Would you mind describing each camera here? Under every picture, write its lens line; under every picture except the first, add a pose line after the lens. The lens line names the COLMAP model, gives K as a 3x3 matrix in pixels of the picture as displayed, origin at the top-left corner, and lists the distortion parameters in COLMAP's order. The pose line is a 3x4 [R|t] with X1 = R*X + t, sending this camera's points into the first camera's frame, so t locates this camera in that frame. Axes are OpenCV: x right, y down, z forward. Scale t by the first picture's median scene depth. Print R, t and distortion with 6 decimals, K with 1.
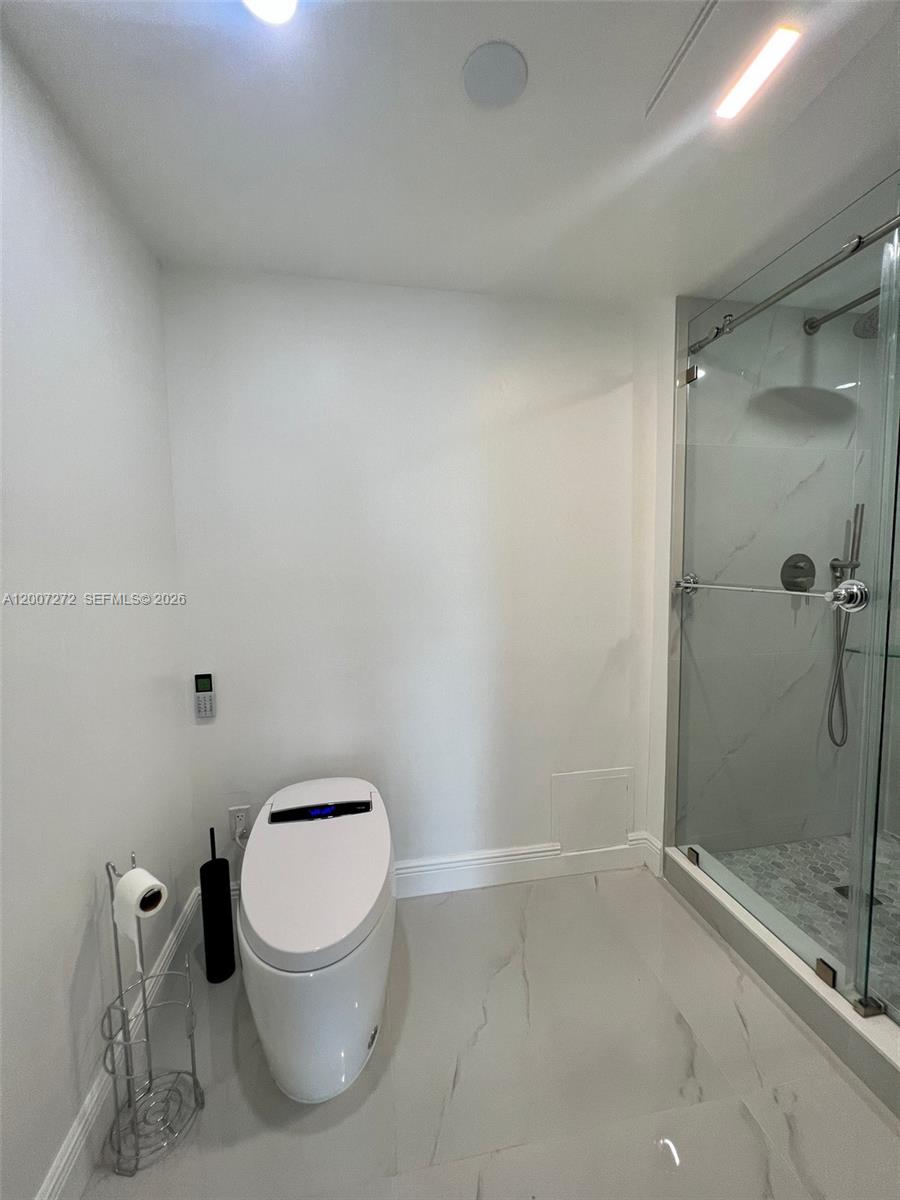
lens RADIAL K [[479.2, 0, 453.0], [0, 479.2, 599.4], [0, 0, 1]] dist [-0.001242, 0.000463]
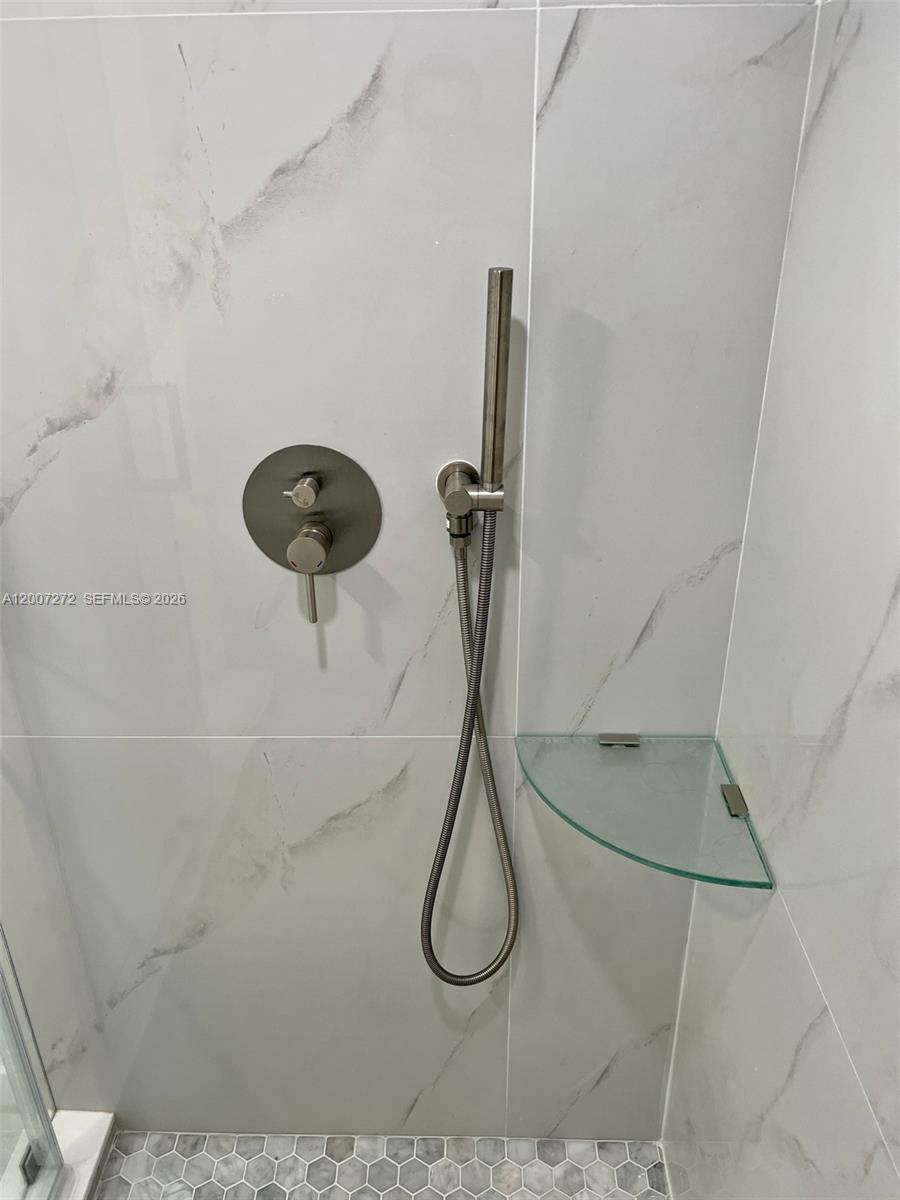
lens RADIAL K [[907.9, 0, 428.9], [0, 907.9, 596.5], [0, 0, 1]] dist [0.004186, 0.001309]
pose [[0.977343, 0.093114, -0.190078, 0.941855], [-0.018559, 0.932277, 0.361269, -0.215617], [0.210844, -0.349556, 0.912883, 0.516048]]
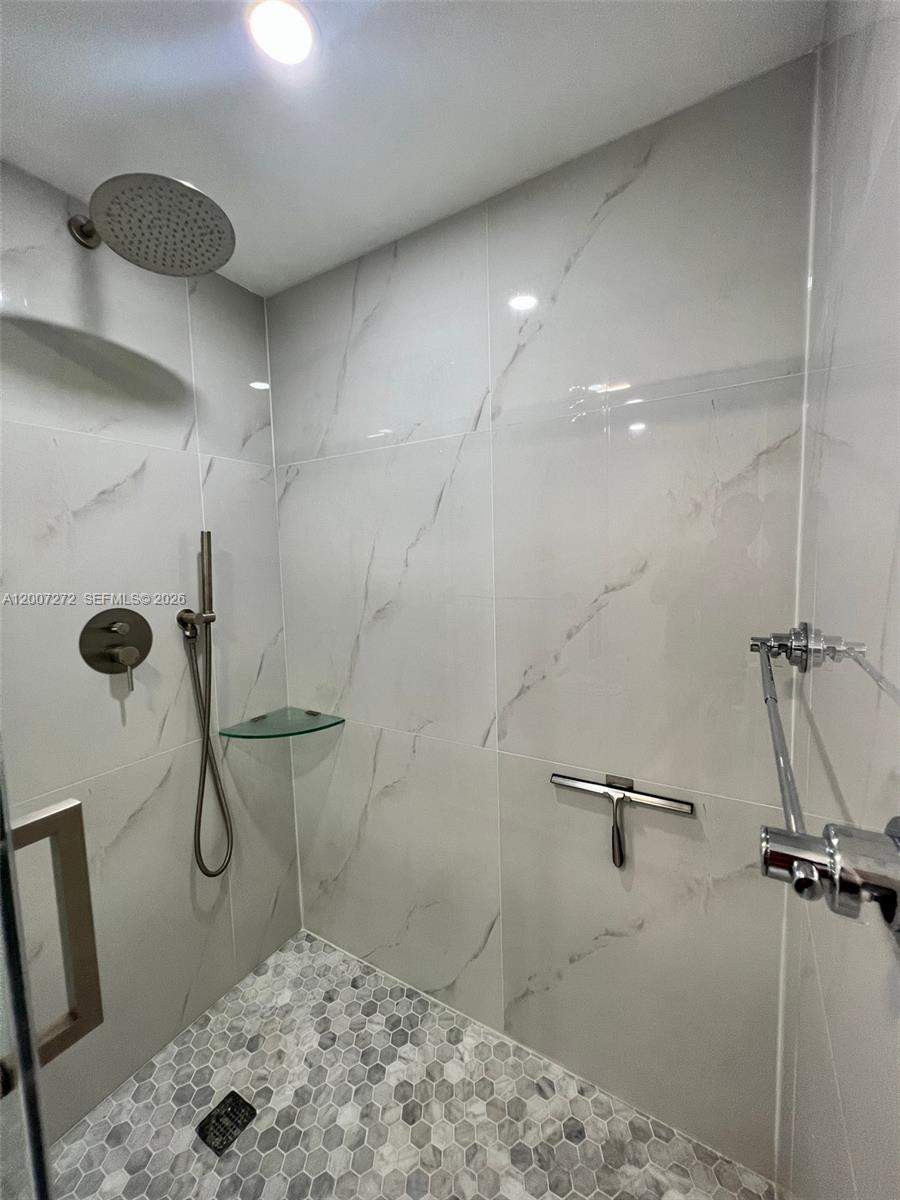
lens RADIAL K [[479.2, 0, 453.0], [0, 479.2, 599.4], [0, 0, 1]] dist [-0.001242, 0.000463]
pose [[0.662157, -0.070096, 0.746079, 0.575523], [0.075508, 0.996789, 0.026636, -0.094399], [-0.745551, 0.038698, 0.665324, 0.277908]]
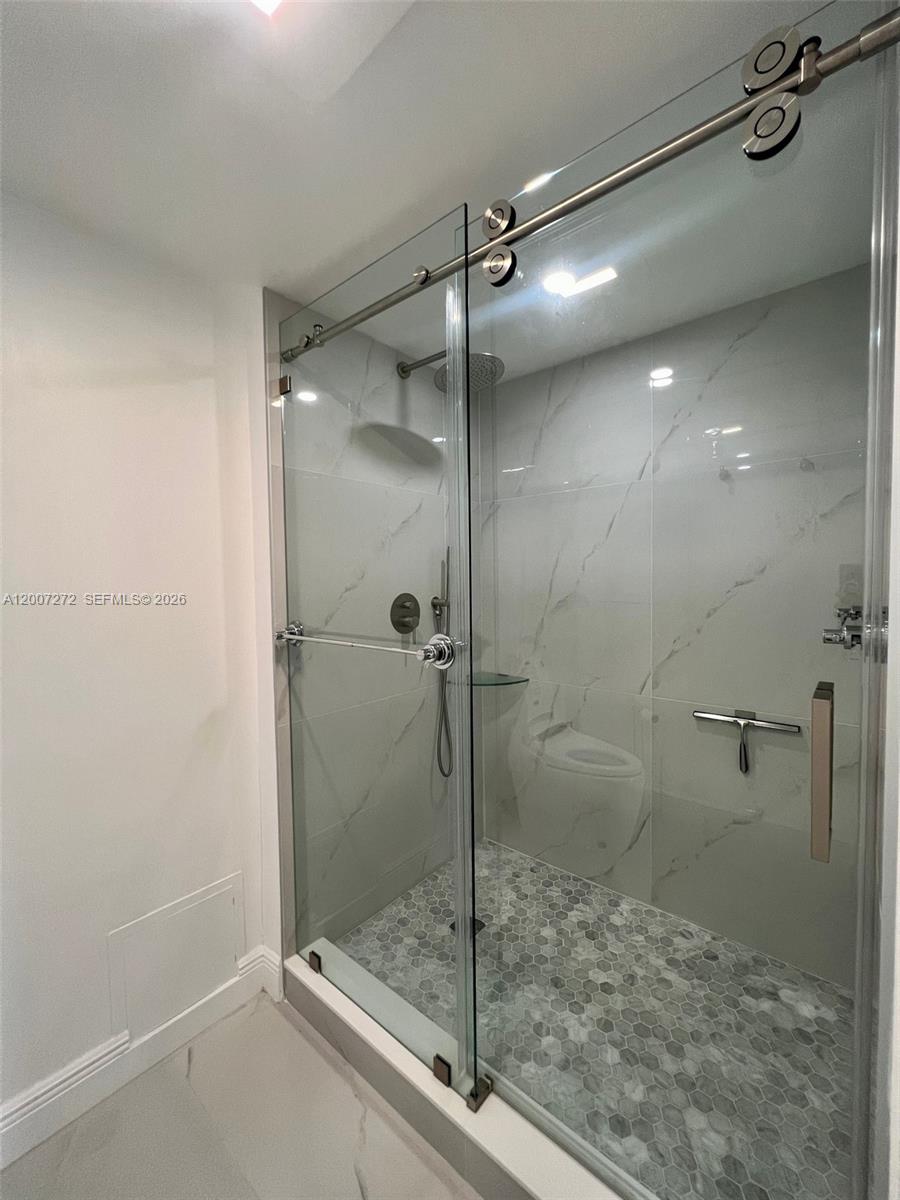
lens RADIAL K [[479.2, 0, 453.0], [0, 479.2, 599.4], [0, 0, 1]] dist [-0.001242, 0.000463]
pose [[0.774875, -0.024267, 0.631649, 0.177282], [0.052948, 0.998243, -0.026604, -0.053431], [-0.629893, 0.054059, 0.774798, 0.173930]]
